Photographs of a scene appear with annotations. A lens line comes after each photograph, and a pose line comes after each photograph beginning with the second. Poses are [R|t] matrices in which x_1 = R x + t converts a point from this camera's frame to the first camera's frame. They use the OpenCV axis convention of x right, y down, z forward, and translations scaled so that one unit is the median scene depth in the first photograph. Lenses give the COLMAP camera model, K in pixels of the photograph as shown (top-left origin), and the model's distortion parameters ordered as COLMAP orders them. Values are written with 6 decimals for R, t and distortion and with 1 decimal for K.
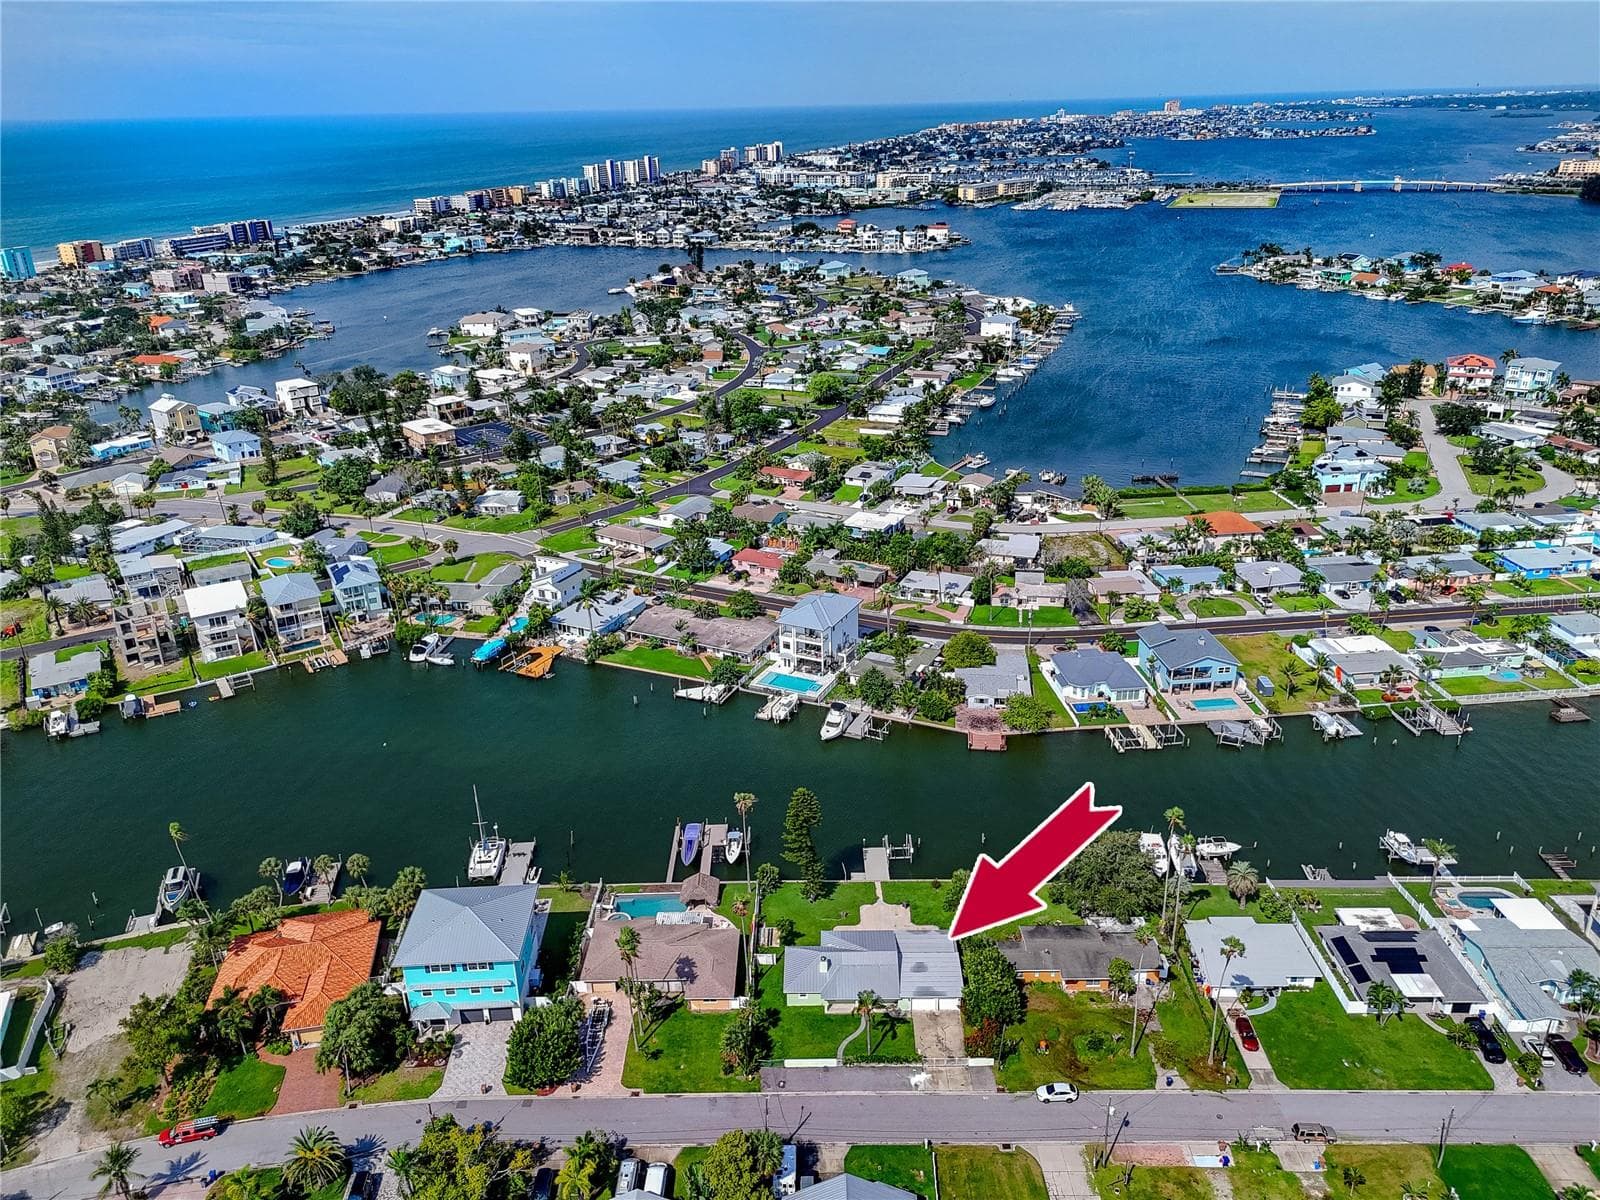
lens RADIAL K [[1175.0, 0, 805.7], [0, 1175.0, 608.6], [0, 0, 1]] dist [0.067806, -0.061759]
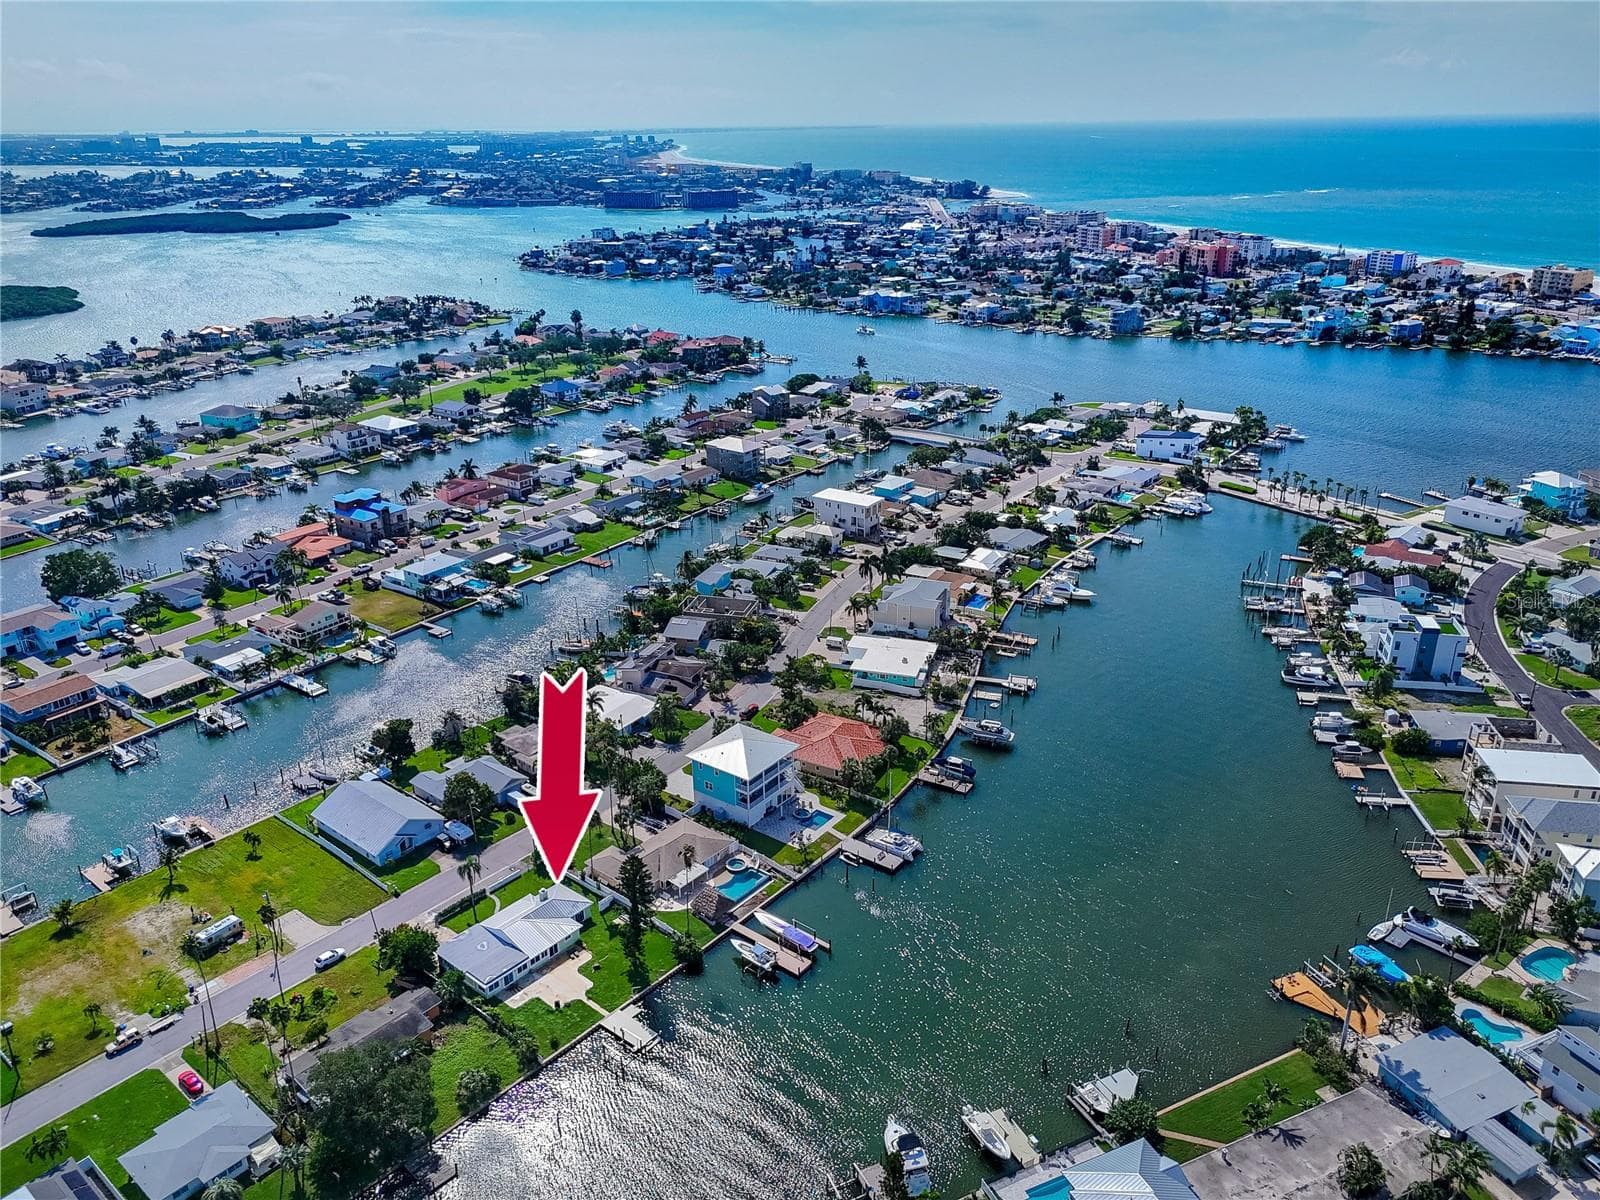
lens RADIAL K [[1175.0, 0, 805.7], [0, 1175.0, 608.6], [0, 0, 1]] dist [0.067806, -0.061759]
pose [[-0.631669, 0.322079, -0.705166, 0.400437], [-0.284437, 0.749889, 0.597296, -0.478281], [0.721173, 0.577869, -0.382070, 0.974459]]
